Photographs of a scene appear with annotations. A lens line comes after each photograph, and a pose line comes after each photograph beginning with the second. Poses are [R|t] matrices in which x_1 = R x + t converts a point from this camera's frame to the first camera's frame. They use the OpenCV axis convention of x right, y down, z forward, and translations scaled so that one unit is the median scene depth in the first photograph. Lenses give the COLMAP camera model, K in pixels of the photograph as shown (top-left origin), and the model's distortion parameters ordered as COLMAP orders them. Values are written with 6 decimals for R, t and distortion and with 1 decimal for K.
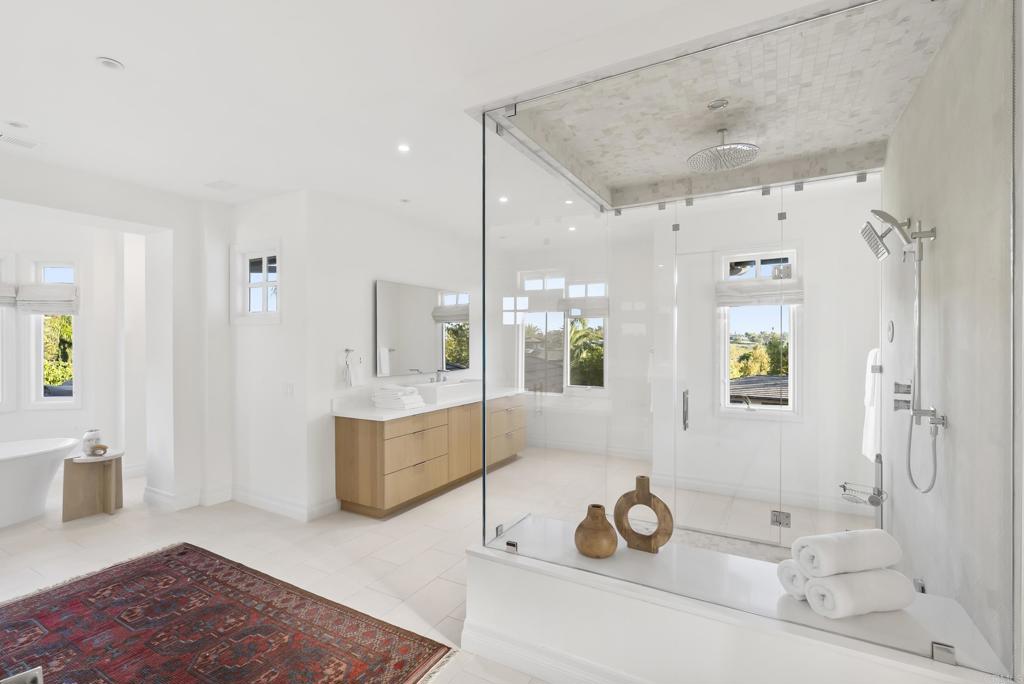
lens RADIAL K [[470.4, 0, 507.0], [0, 470.4, 355.6], [0, 0, 1]] dist [-0.002494, 0.000079]
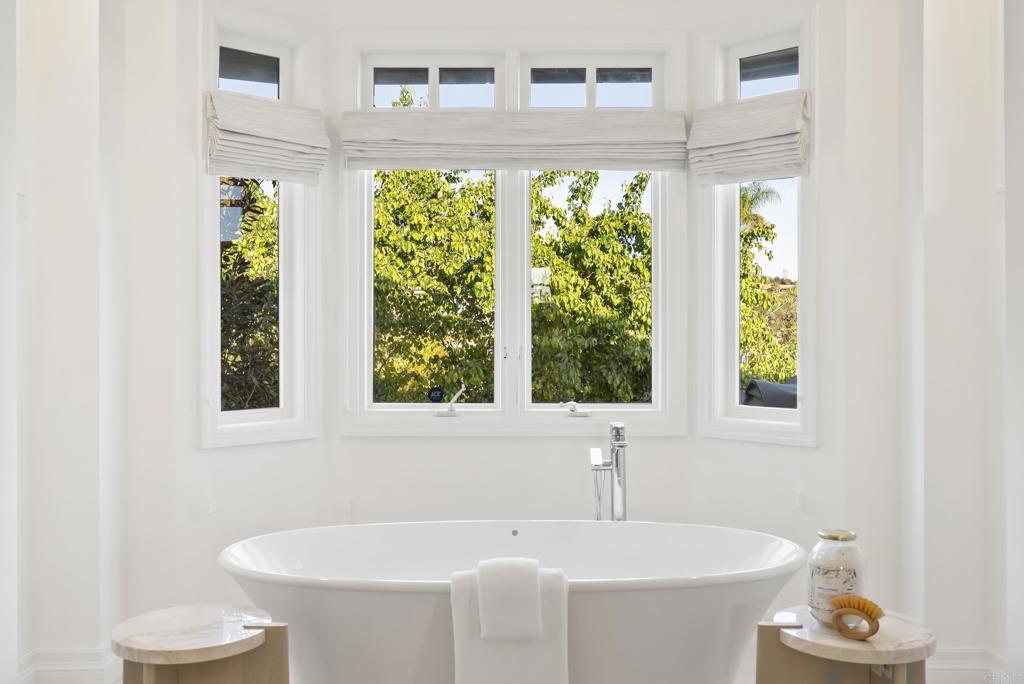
lens RADIAL K [[1009.3, 0, 512.0], [0, 1009.3, 342.0], [0, 0, 1]] dist [-0.015743, -0.011220]
pose [[0.501496, 0.000242, -0.865160, -0.441787], [-0.006445, 0.999973, -0.003456, 0.047476], [0.865136, 0.007310, 0.501484, 0.508235]]
